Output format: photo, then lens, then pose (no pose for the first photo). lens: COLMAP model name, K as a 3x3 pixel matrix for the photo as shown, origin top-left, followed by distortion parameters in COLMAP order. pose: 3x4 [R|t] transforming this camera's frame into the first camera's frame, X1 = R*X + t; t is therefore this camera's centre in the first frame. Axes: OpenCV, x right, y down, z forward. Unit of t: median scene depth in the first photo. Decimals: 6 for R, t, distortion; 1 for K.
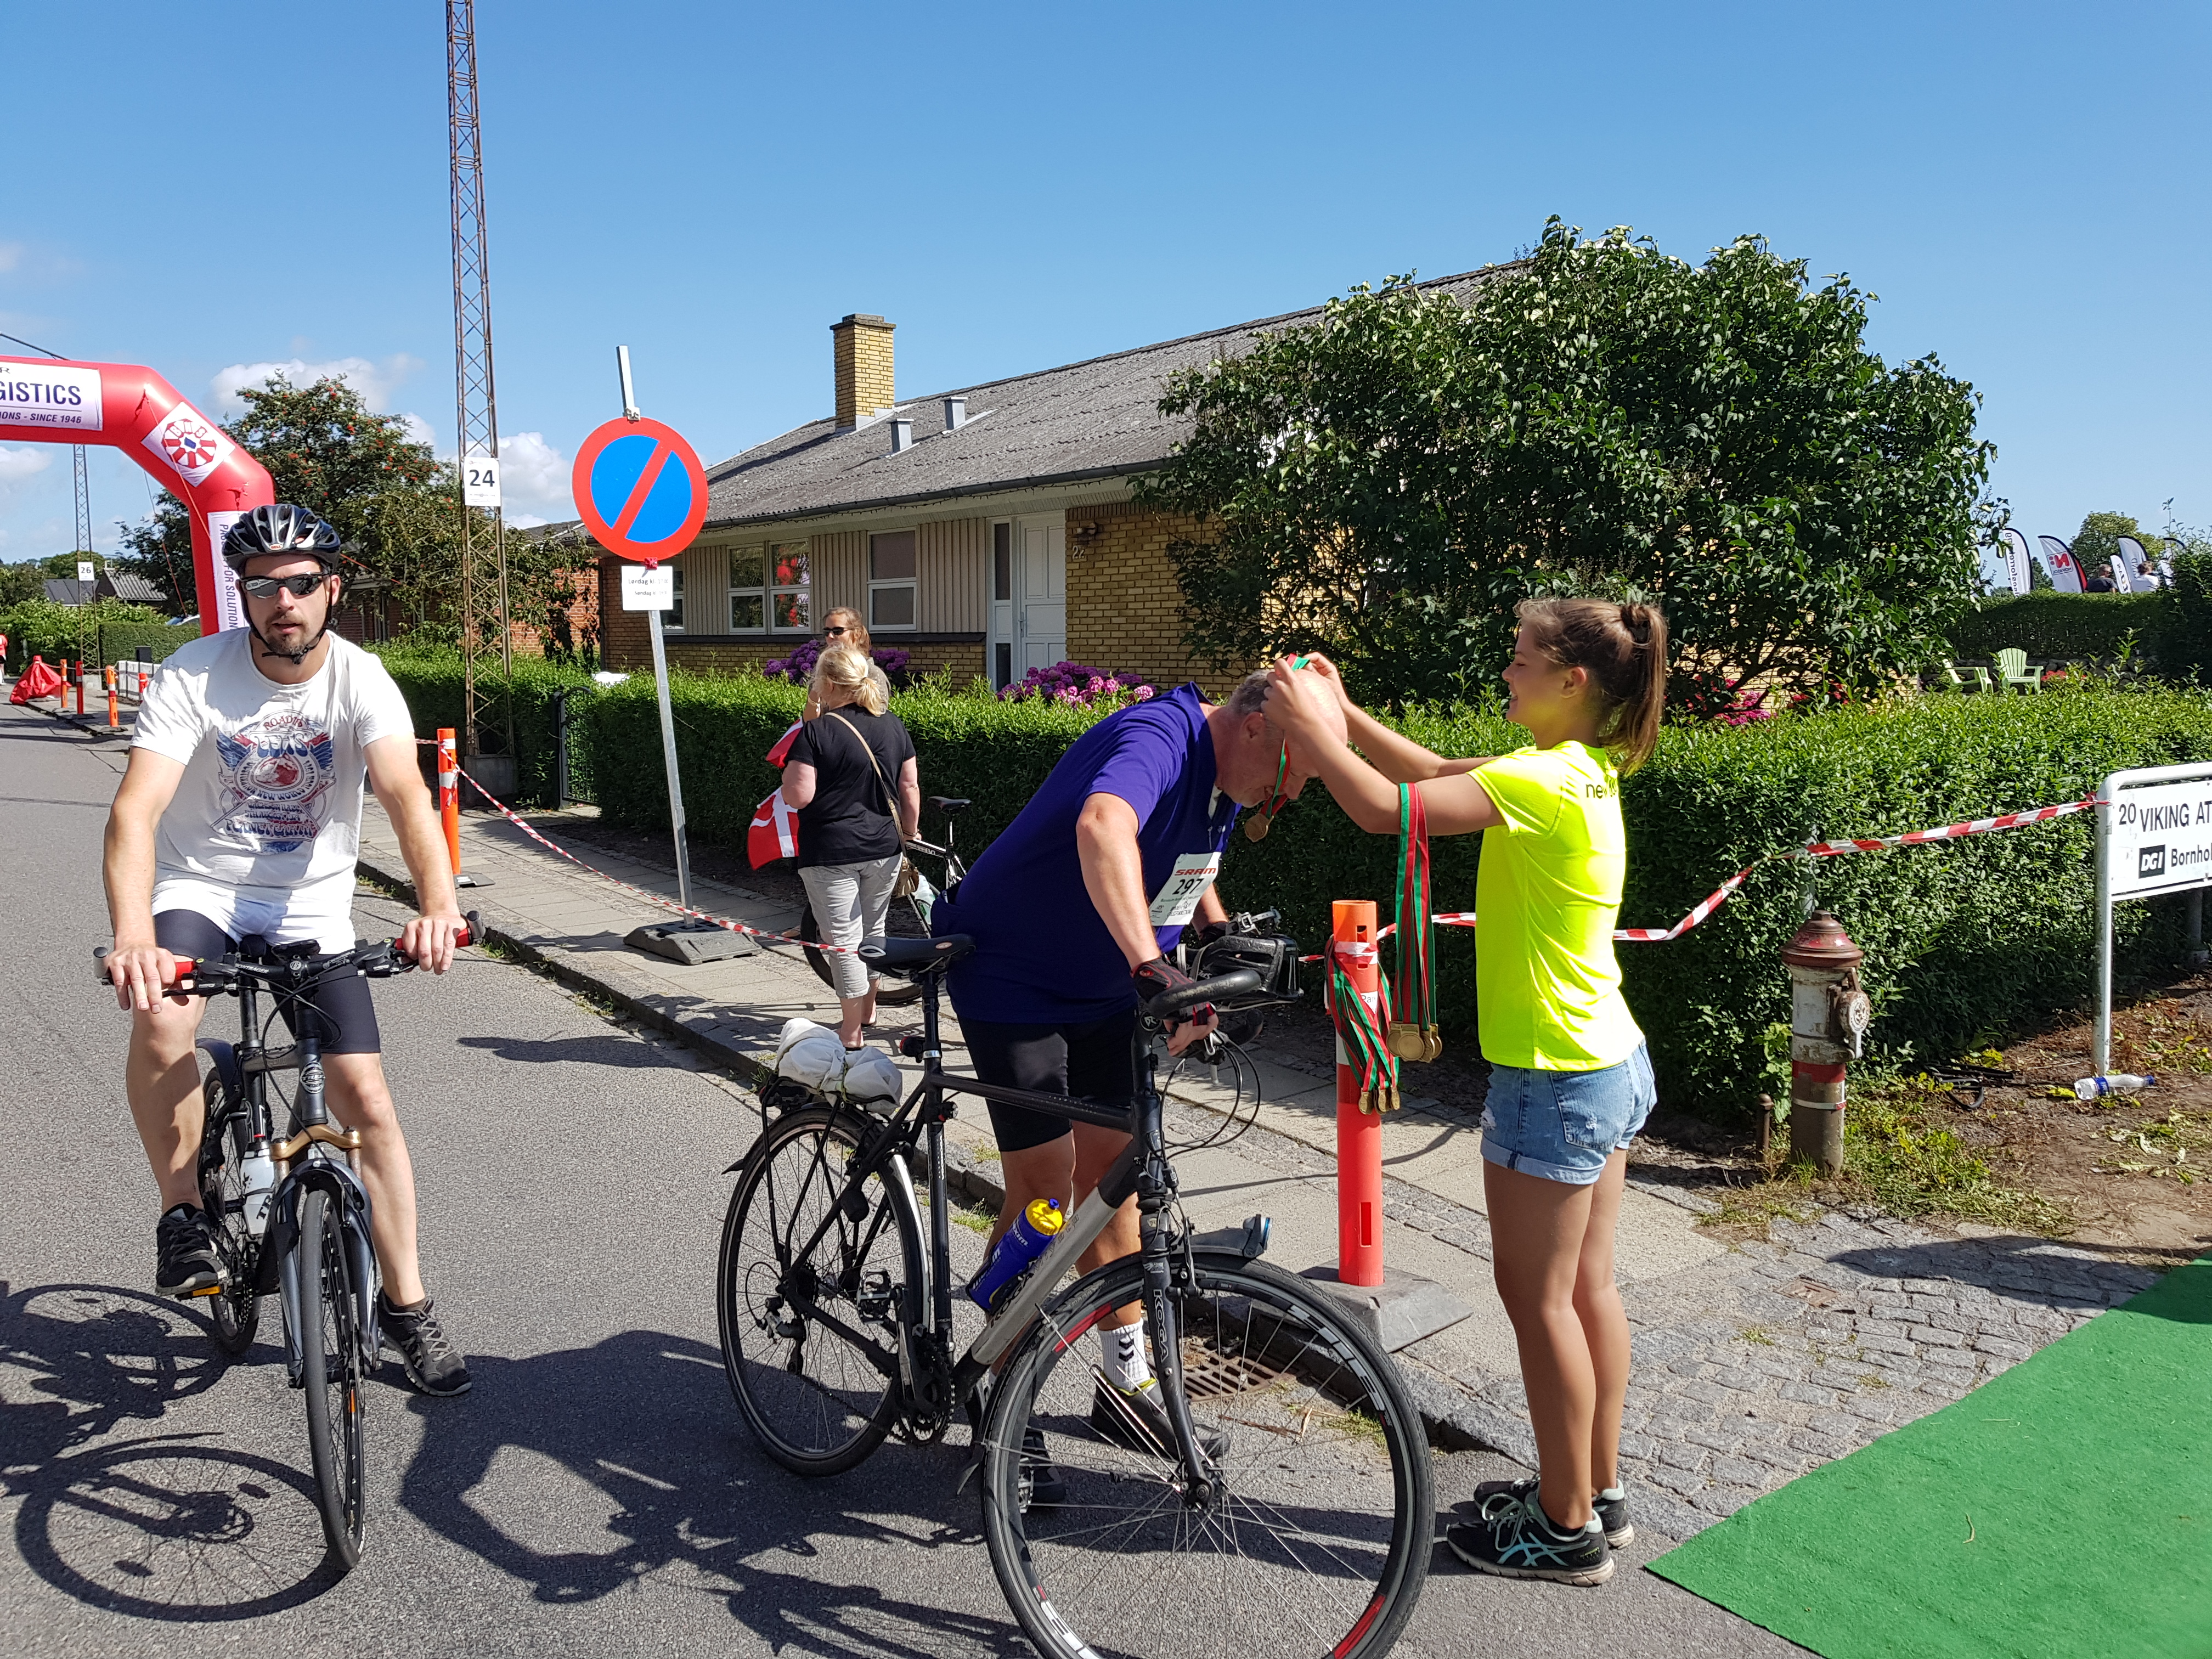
lens RADIAL K [[1711.0, 0, 1064.6], [0, 1711.0, 799.8], [0, 0, 1]] dist [0.052759, -0.087205]
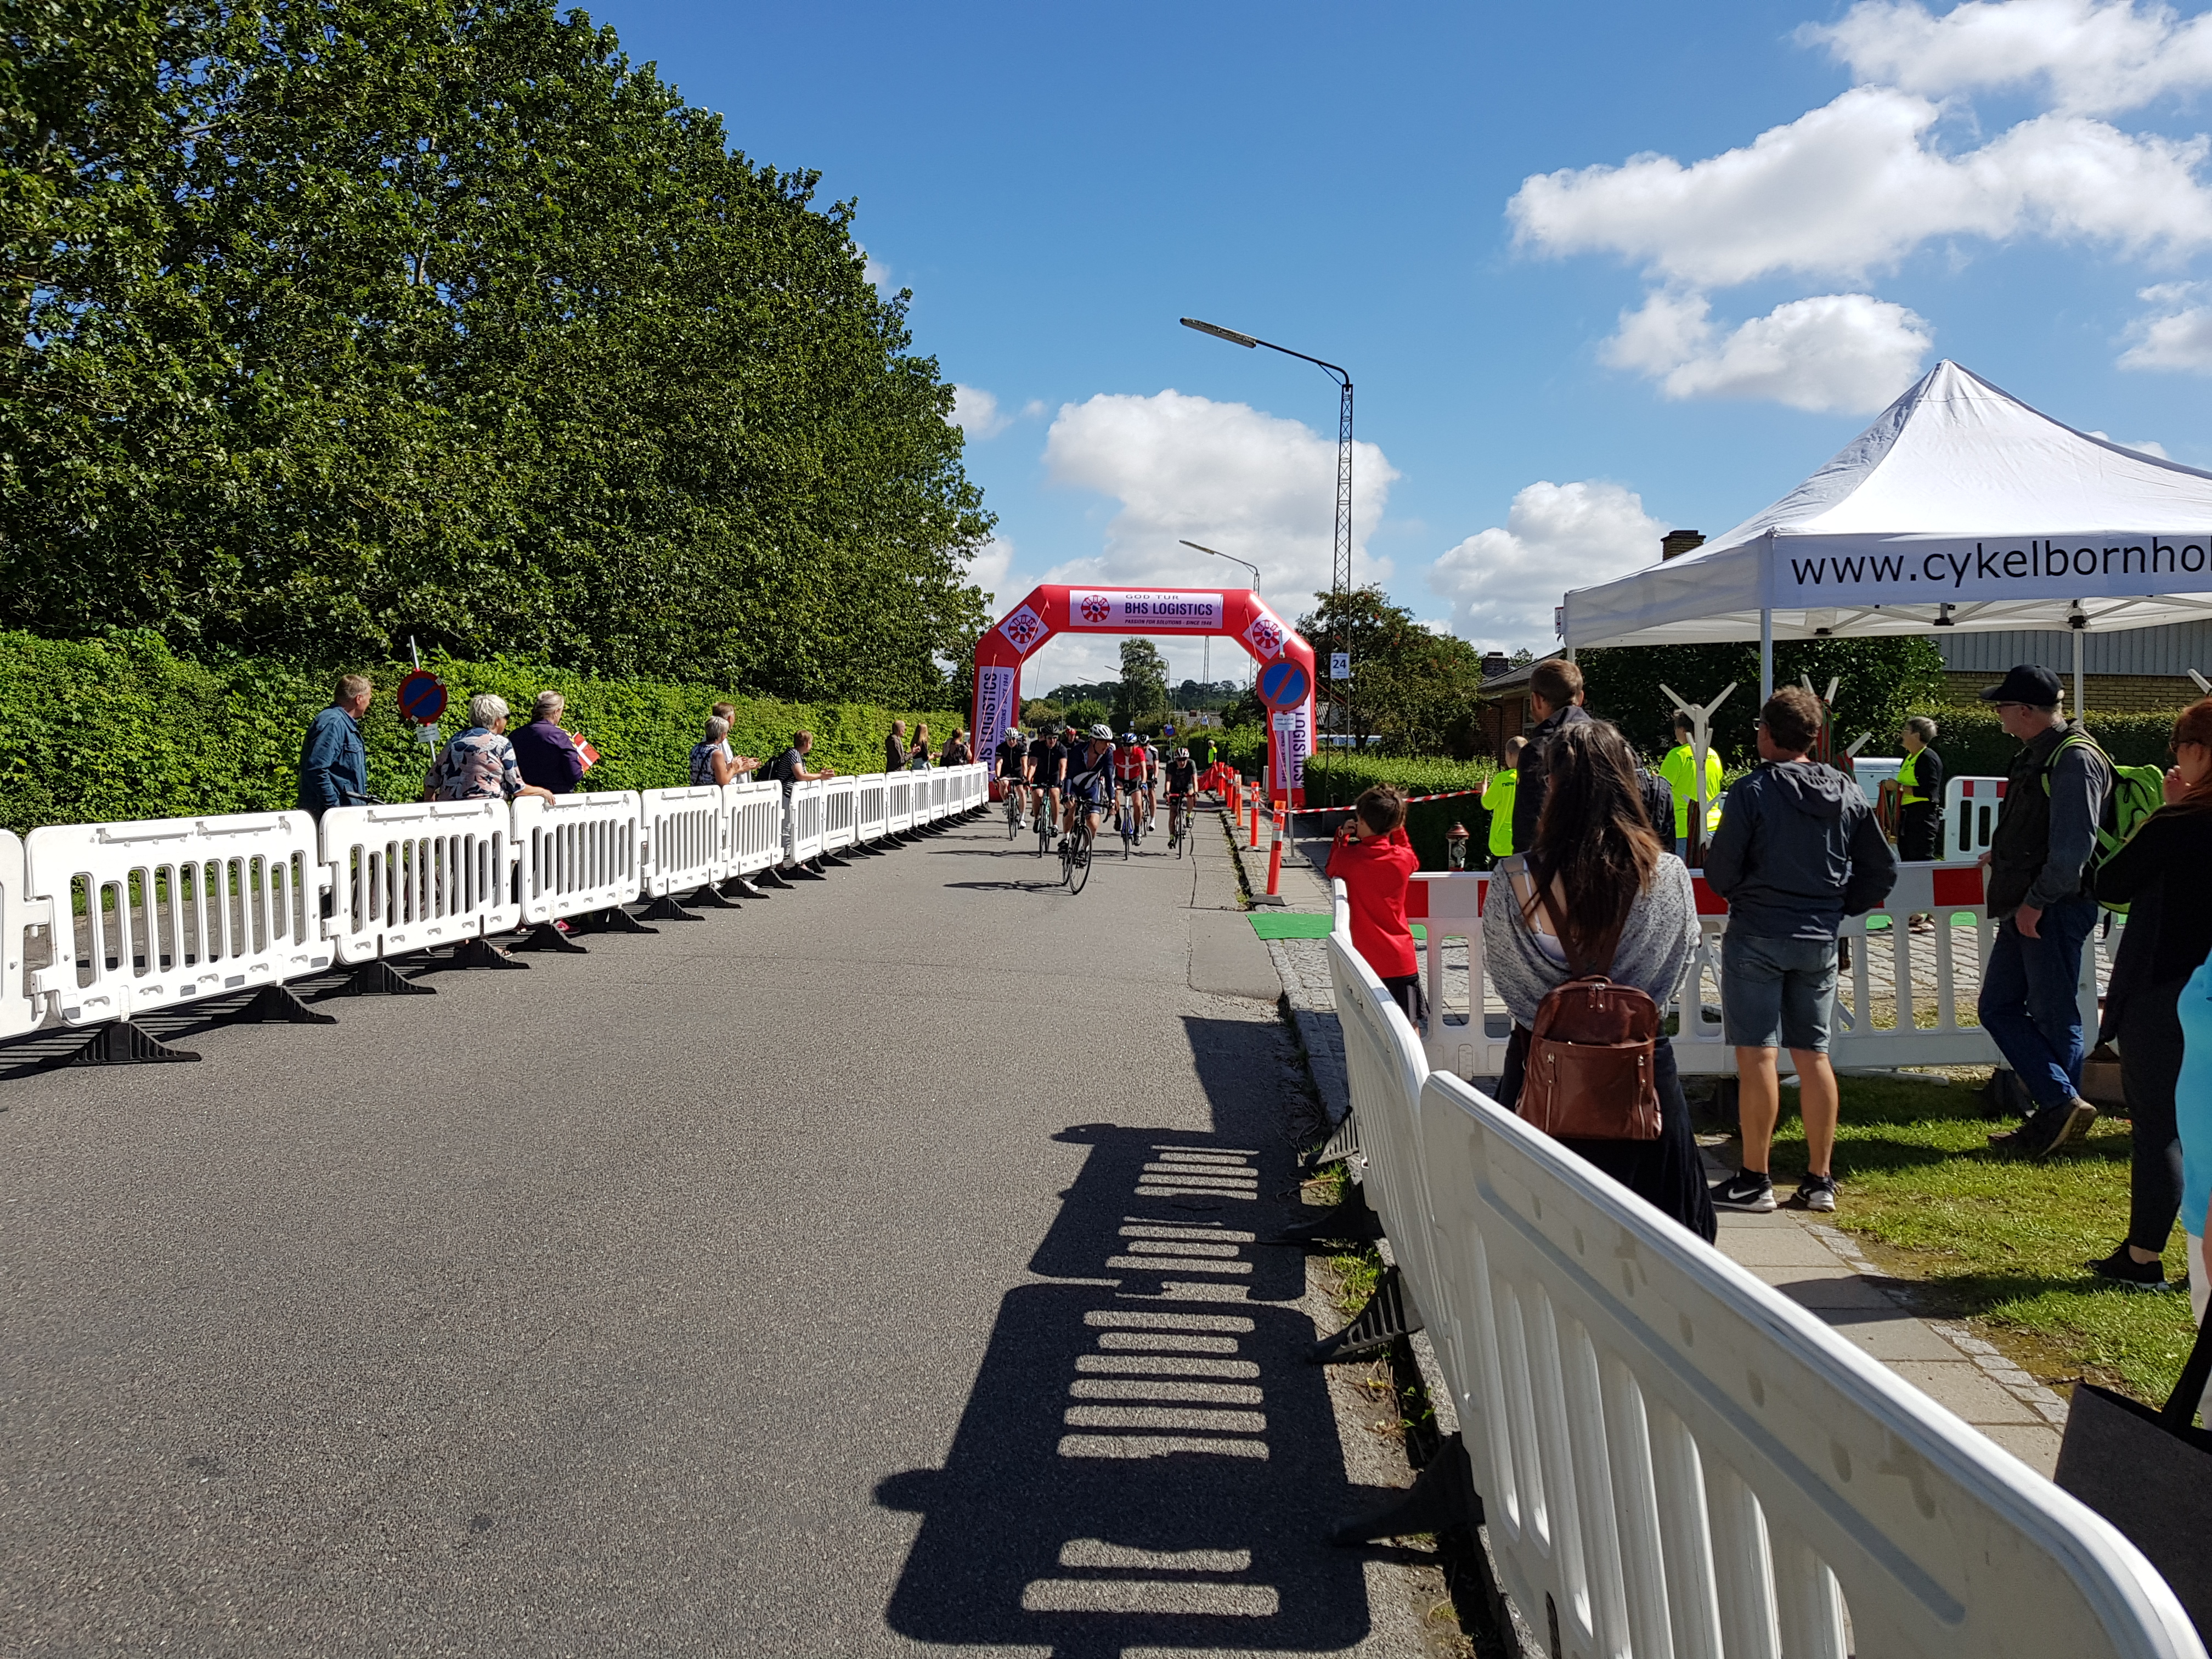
lens RADIAL K [[1711.0, 0, 1094.4], [0, 1711.0, 821.6], [0, 0, 1]] dist [0.052759, -0.087205]
pose [[0.791580, 0.043677, -0.609503, 0.743830], [-0.081173, 0.996119, -0.034041, 0.091594], [0.605650, 0.076421, 0.792053, -0.801534]]
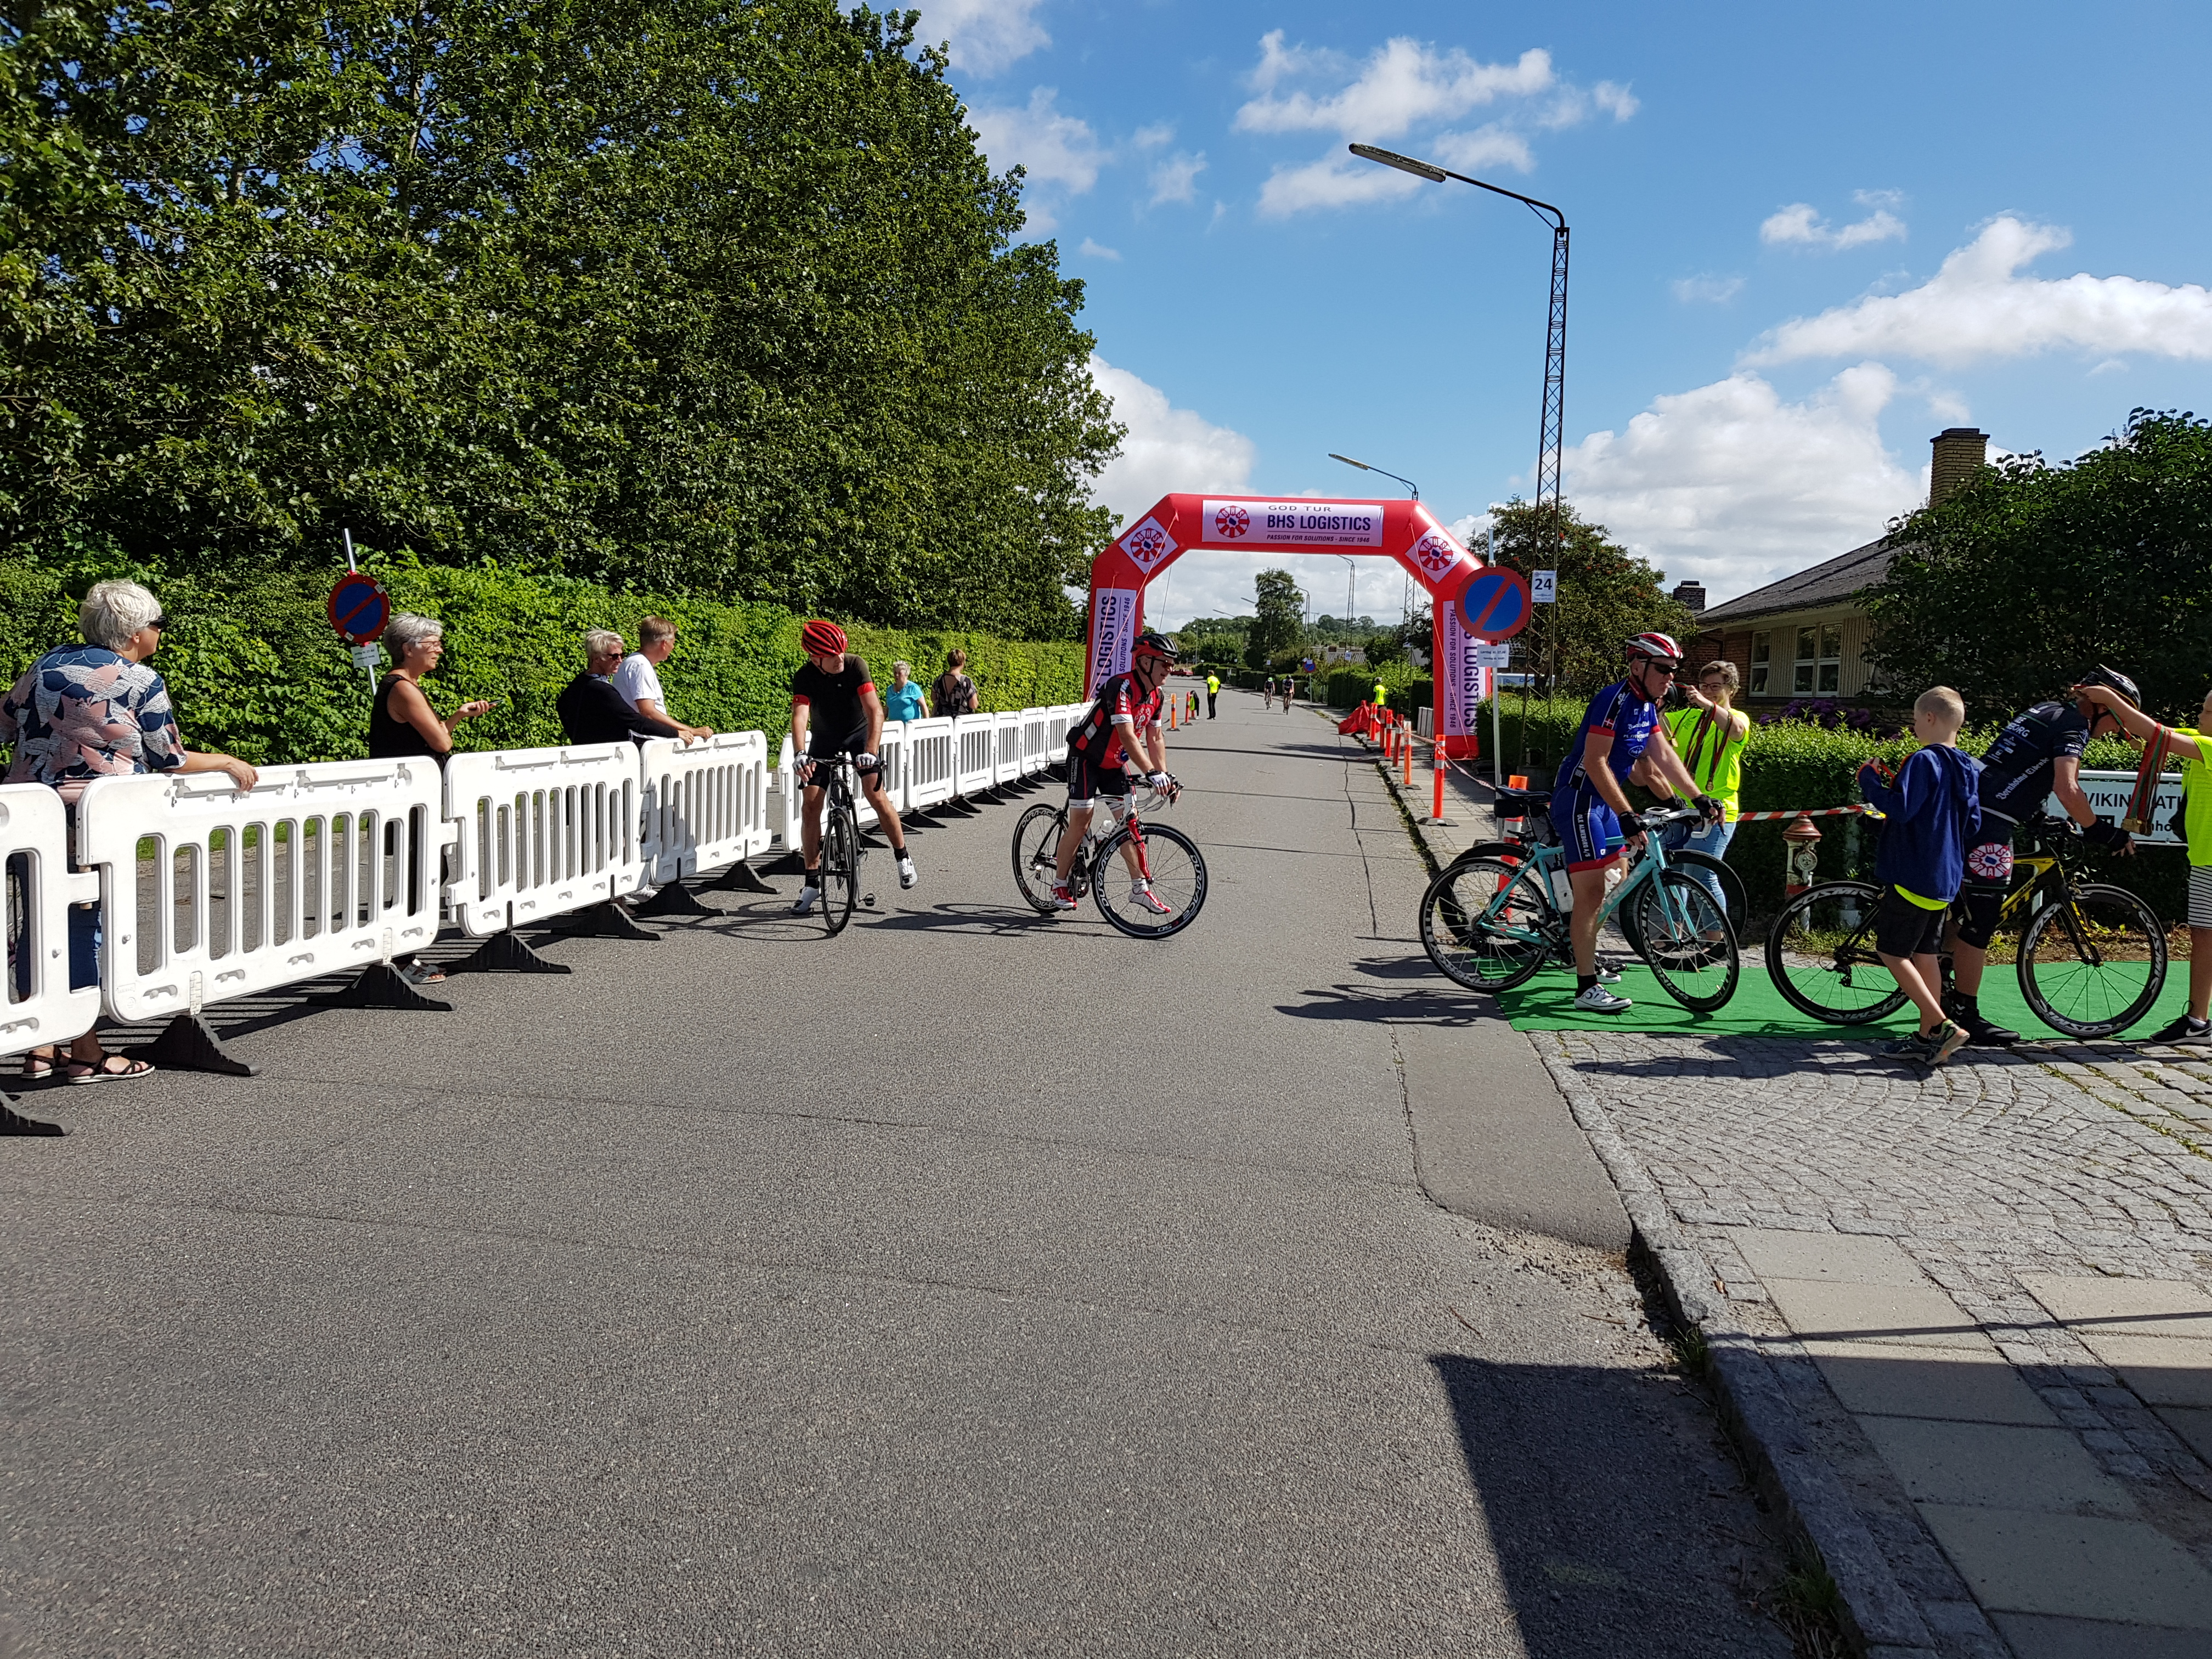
lens RADIAL K [[1711.0, 0, 1119.5], [0, 1711.0, 789.6], [0, 0, 1]] dist [0.052759, -0.087205]
pose [[0.751016, 0.069839, -0.656580, 0.470435], [-0.100110, 0.994938, -0.008679, 0.053878], [0.652650, 0.072249, 0.754207, -0.451575]]
